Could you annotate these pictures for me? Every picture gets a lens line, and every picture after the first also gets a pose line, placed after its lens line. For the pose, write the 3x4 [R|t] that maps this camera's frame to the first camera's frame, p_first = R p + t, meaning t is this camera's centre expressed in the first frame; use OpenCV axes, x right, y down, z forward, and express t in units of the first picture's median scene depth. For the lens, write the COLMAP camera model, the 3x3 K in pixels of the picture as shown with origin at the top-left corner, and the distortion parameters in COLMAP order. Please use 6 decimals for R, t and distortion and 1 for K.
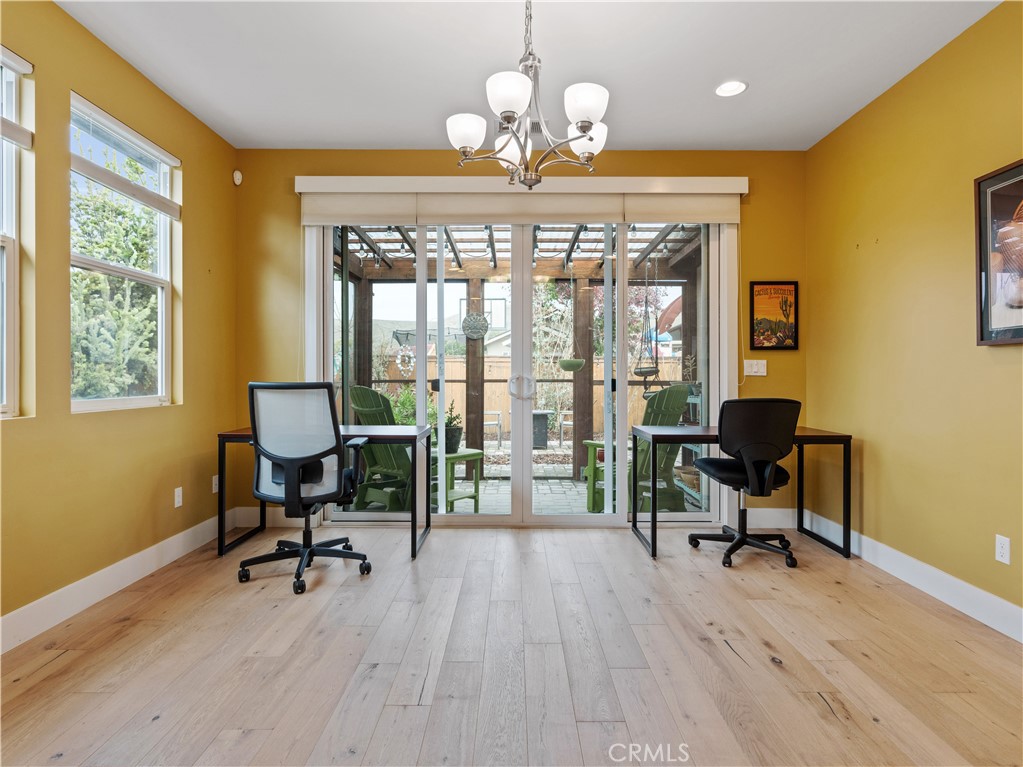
lens RADIAL K [[538.3, 0, 512.1], [0, 538.3, 380.5], [0, 0, 1]] dist [-0.000243, -0.000011]
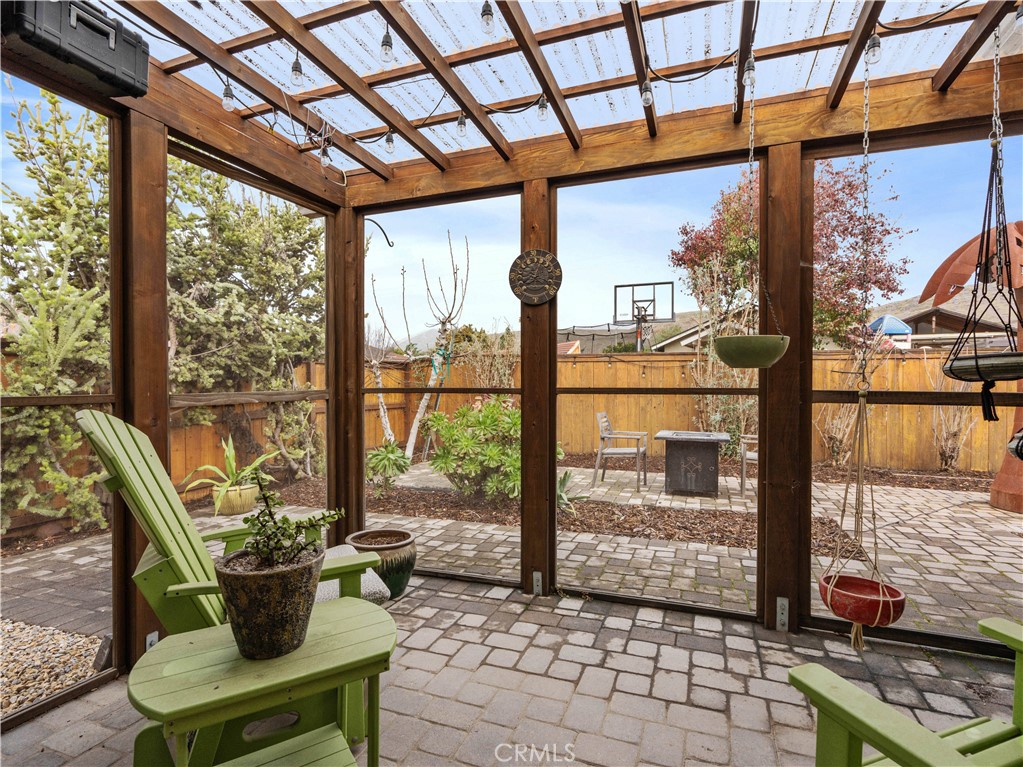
lens RADIAL K [[523.5, 0, 508.8], [0, 523.5, 386.5], [0, 0, 1]] dist [0.002863, 0.000531]
pose [[0.941791, 0.001499, -0.336197, 0.065890], [-0.001302, 0.999999, 0.000812, -0.003657], [0.336198, -0.000327, 0.941791, 0.542931]]
